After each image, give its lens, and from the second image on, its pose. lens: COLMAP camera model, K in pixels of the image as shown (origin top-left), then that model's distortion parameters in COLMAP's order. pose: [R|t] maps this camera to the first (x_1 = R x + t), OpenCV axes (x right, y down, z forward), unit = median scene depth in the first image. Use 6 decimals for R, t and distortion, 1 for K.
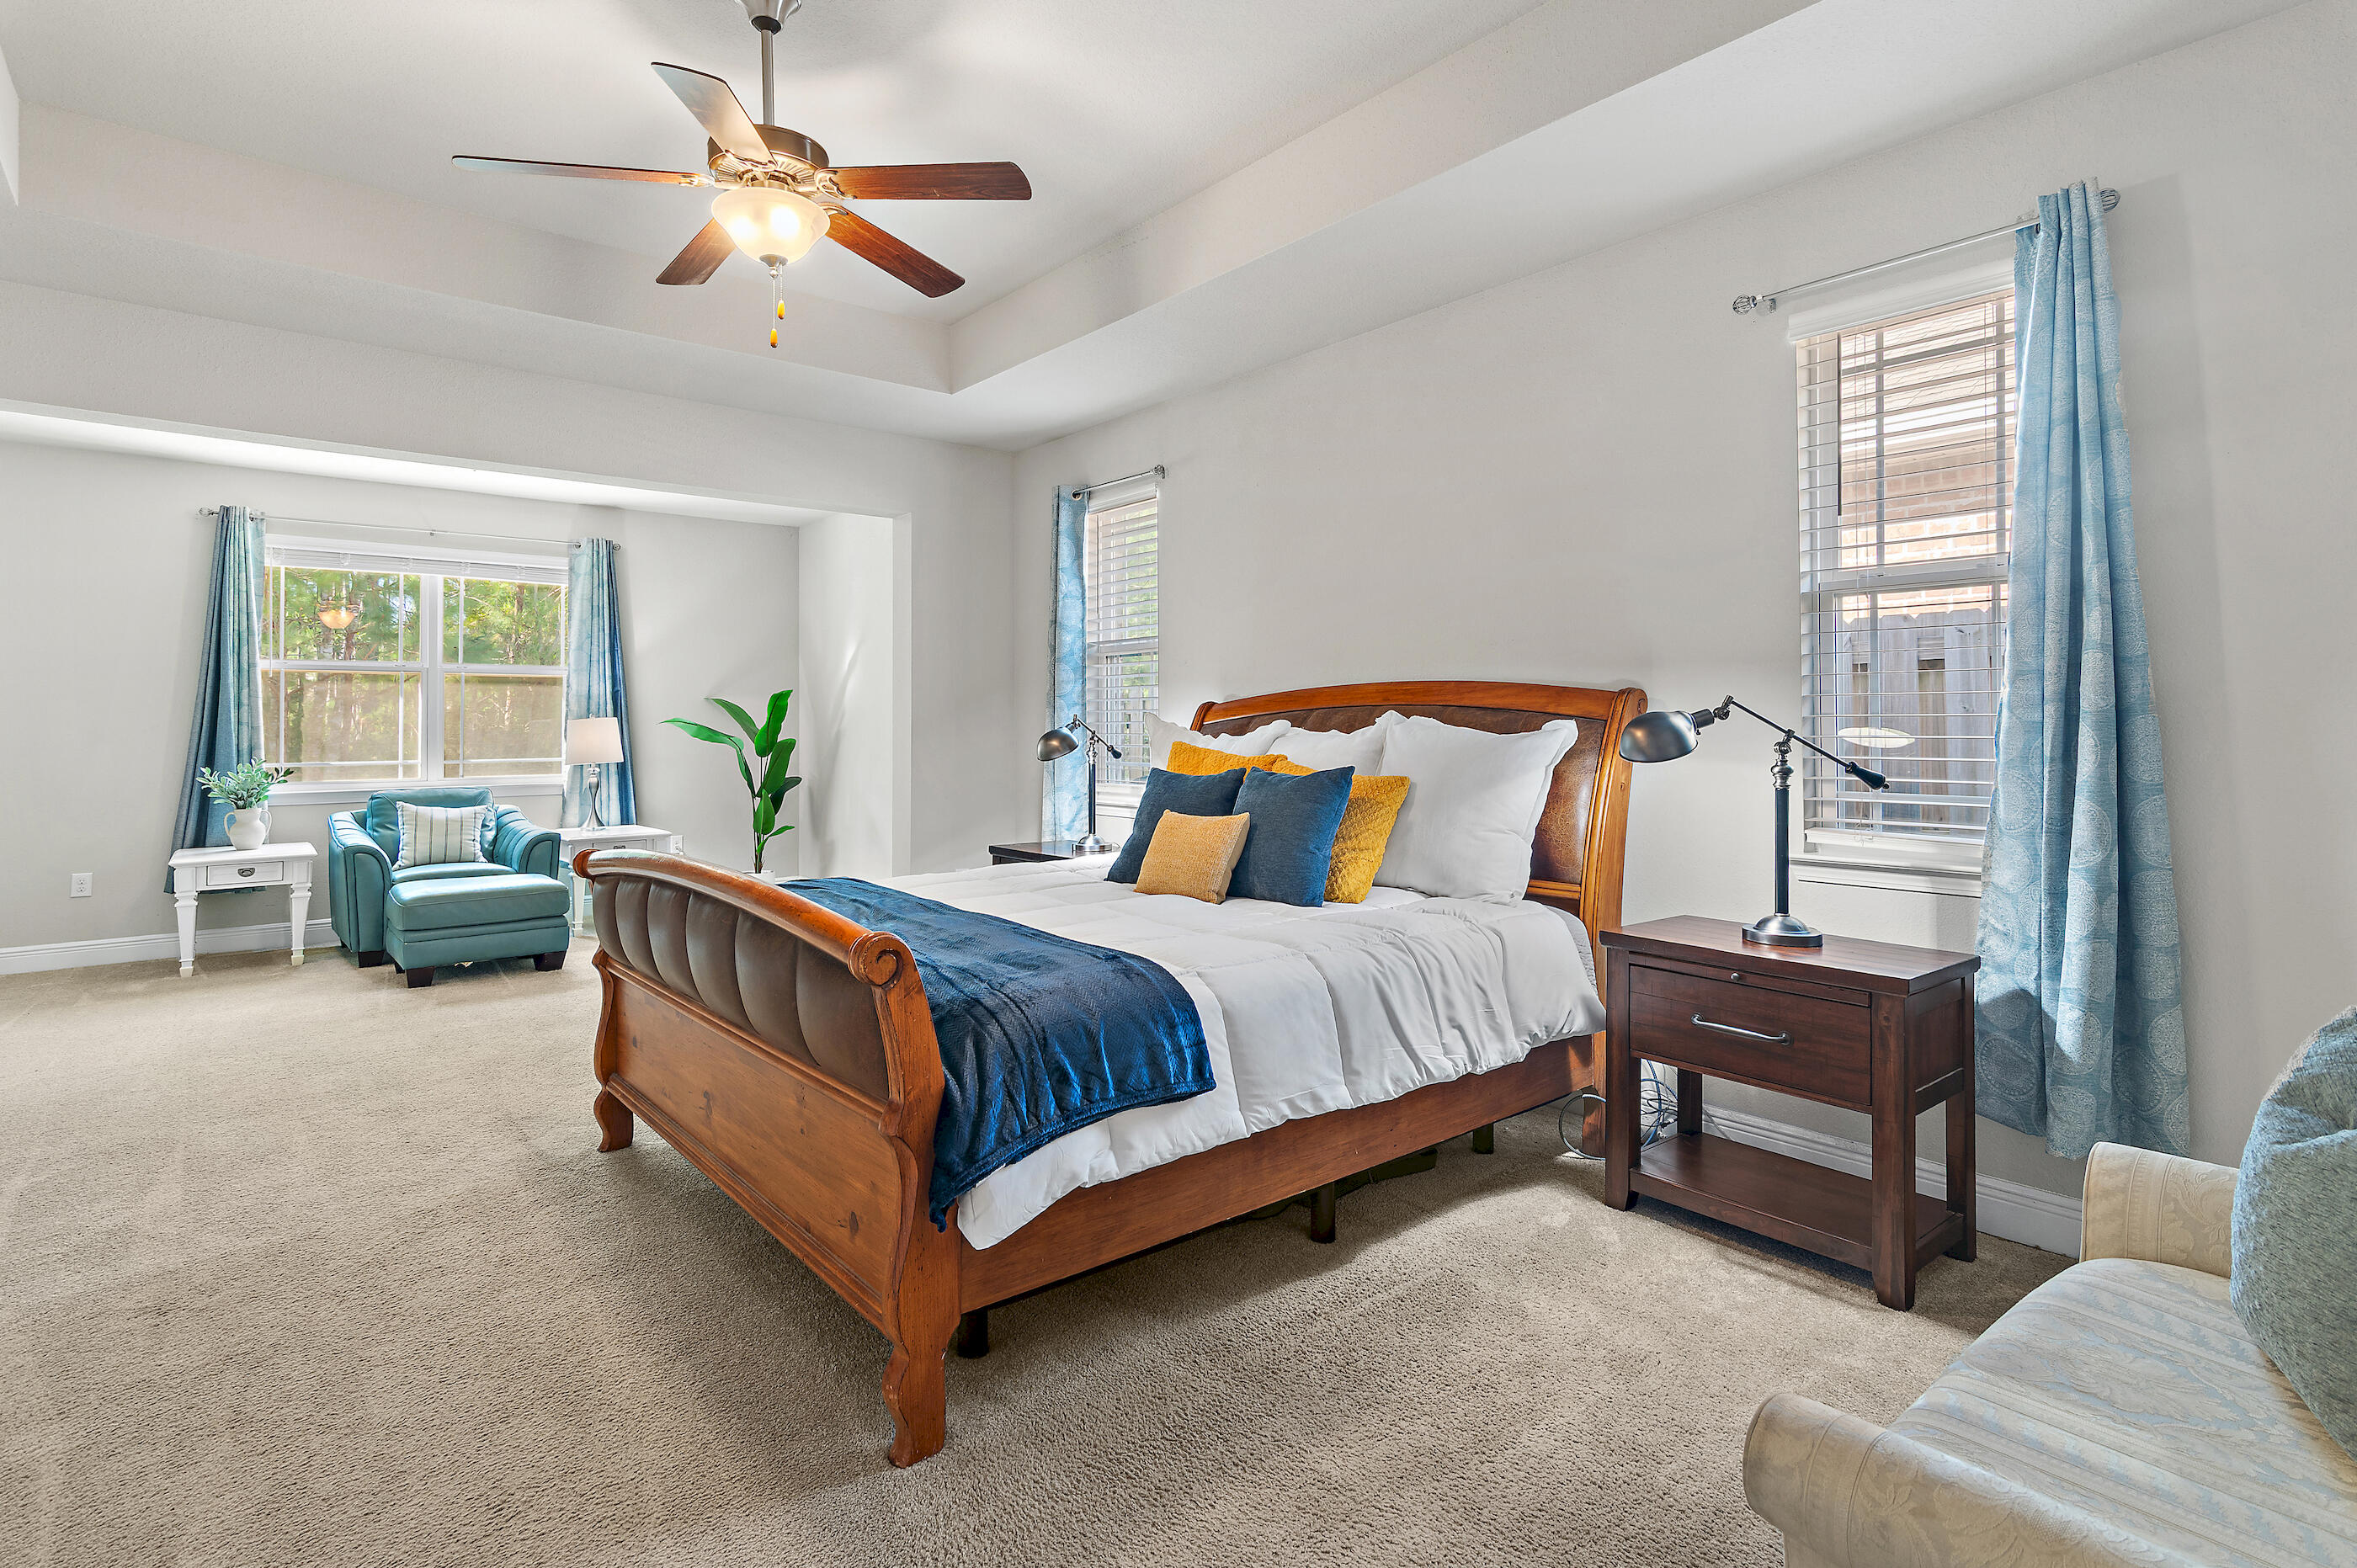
lens RADIAL K [[1141.5, 0, 1176.3], [0, 1141.5, 739.5], [0, 0, 1]] dist [-0.015625, -0.000049]
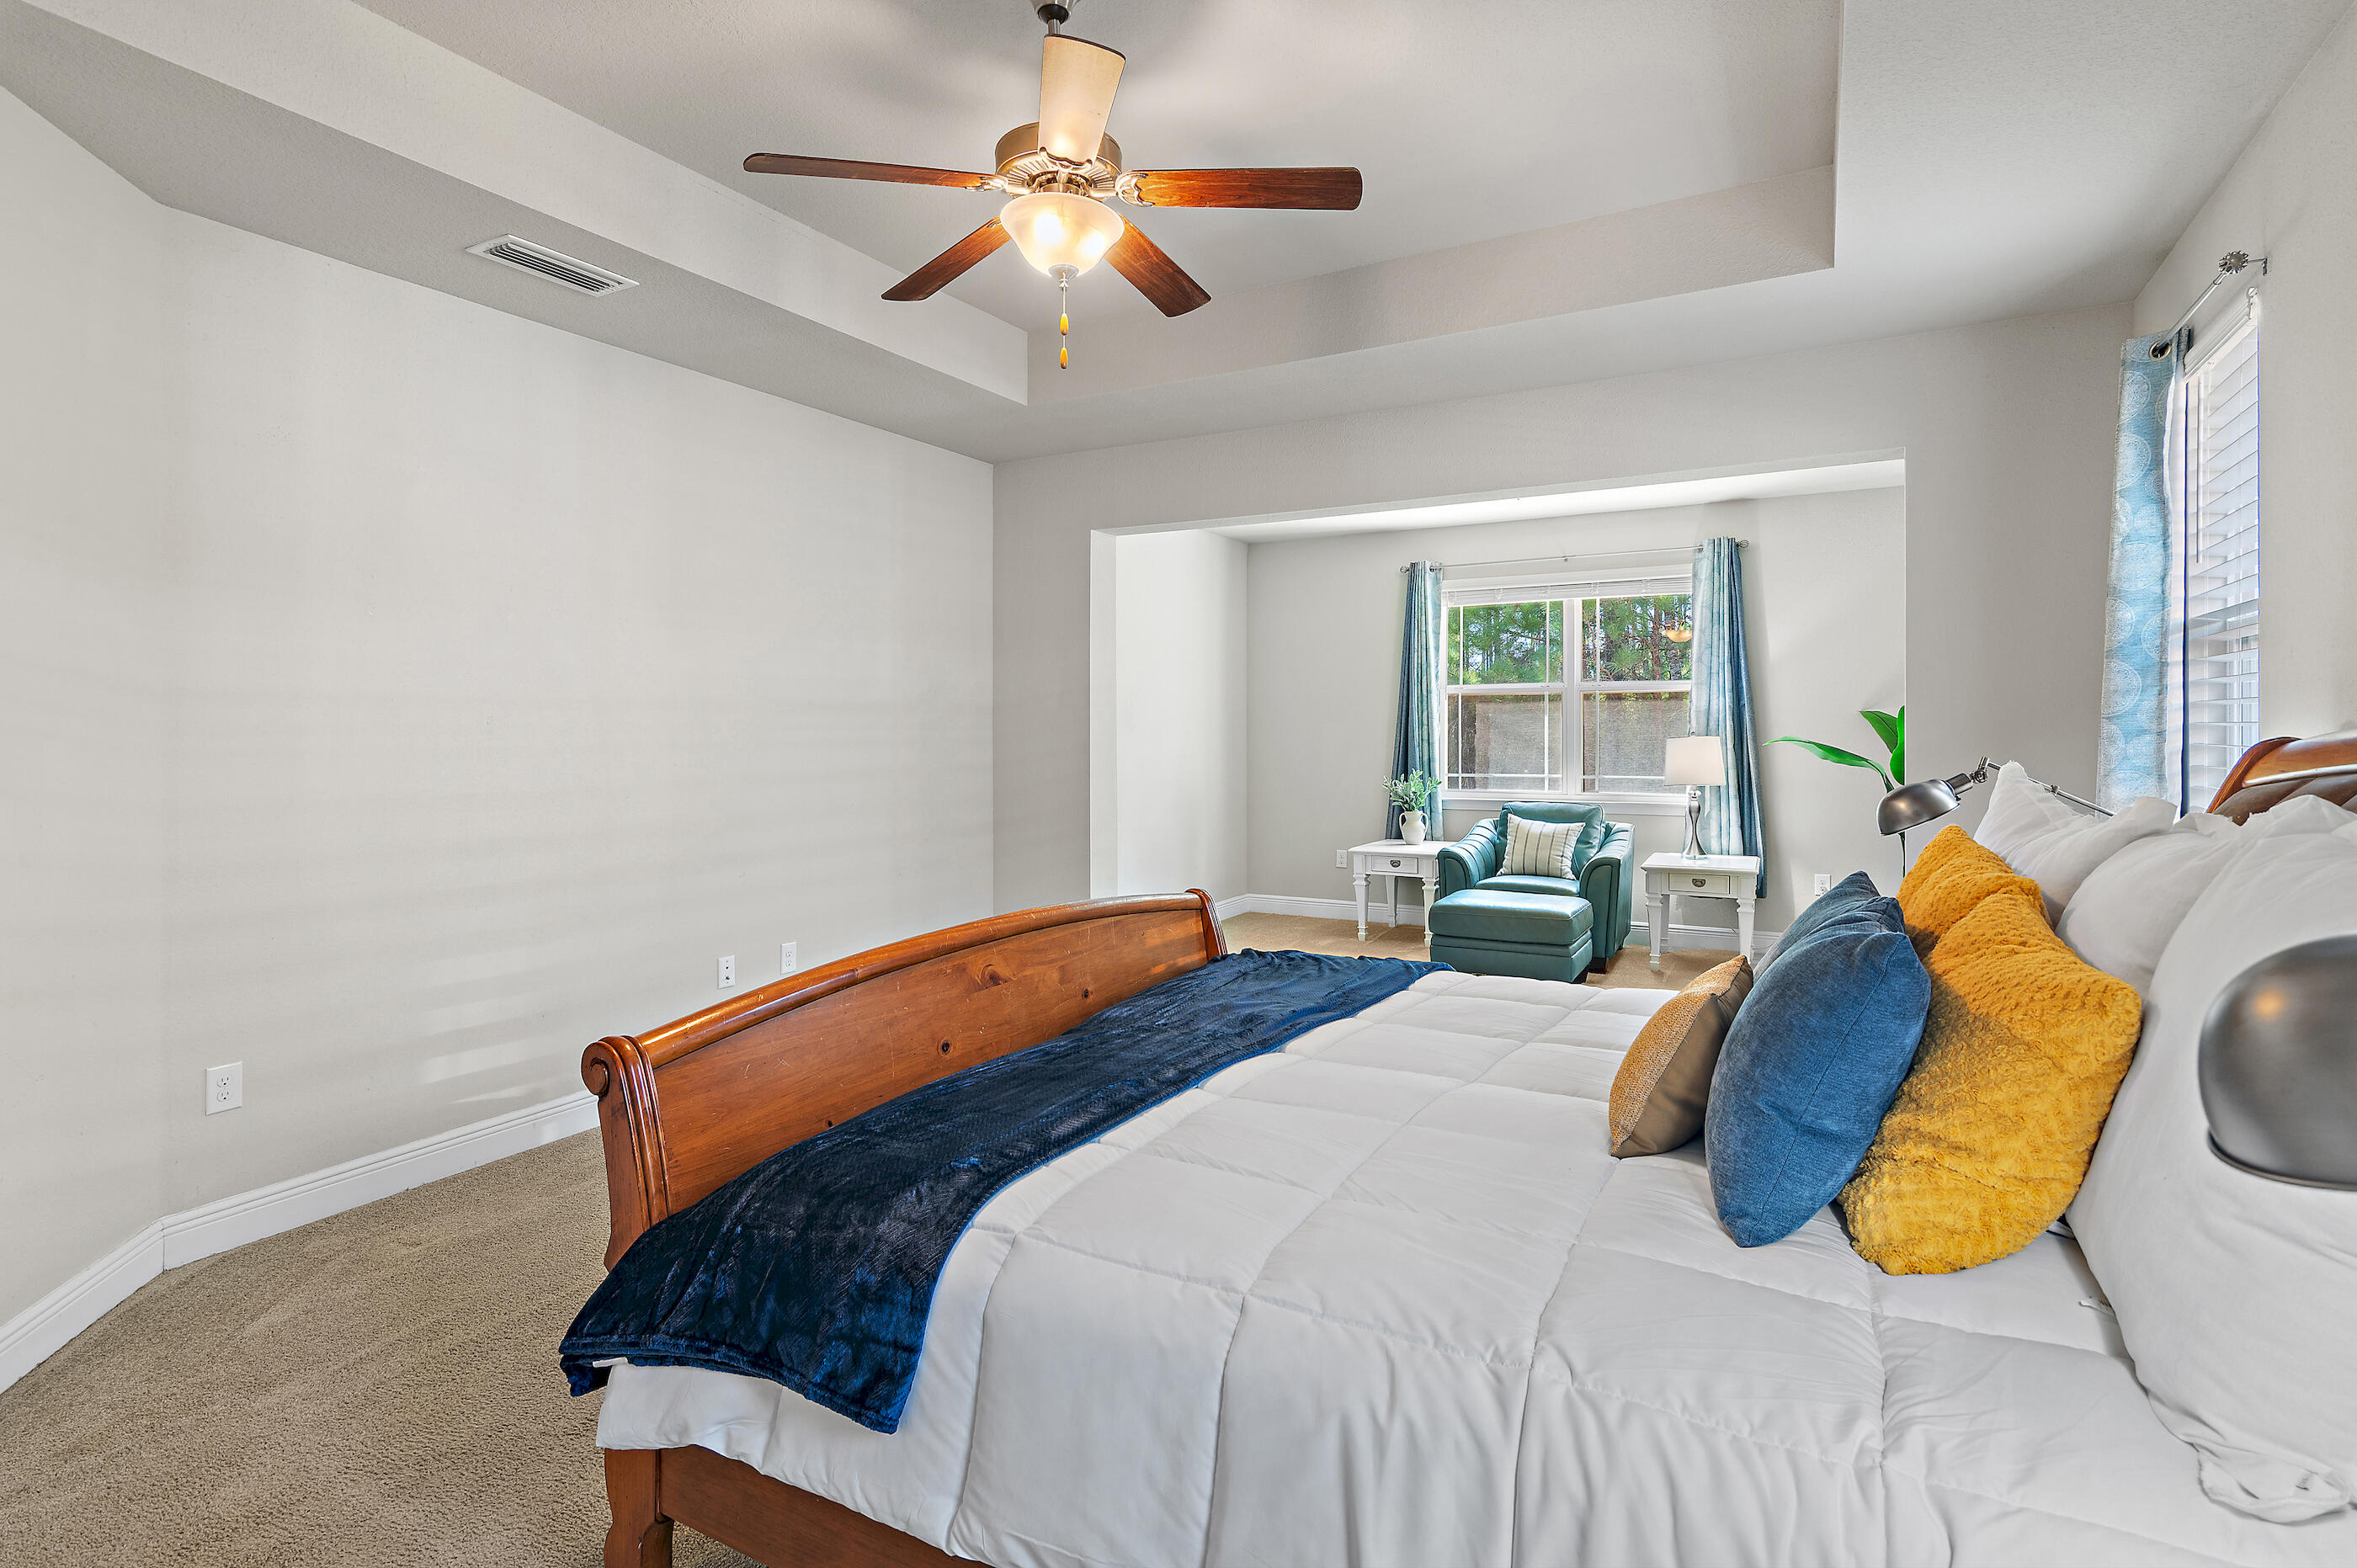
lens RADIAL K [[1141.5, 0, 1176.3], [0, 1141.5, 739.5], [0, 0, 1]] dist [-0.015625, -0.000049]
pose [[0.342975, 0.012406, -0.939263, 0.234730], [-0.005153, 0.999923, 0.011325, -0.027352], [0.939331, 0.000955, 0.343012, 0.326448]]
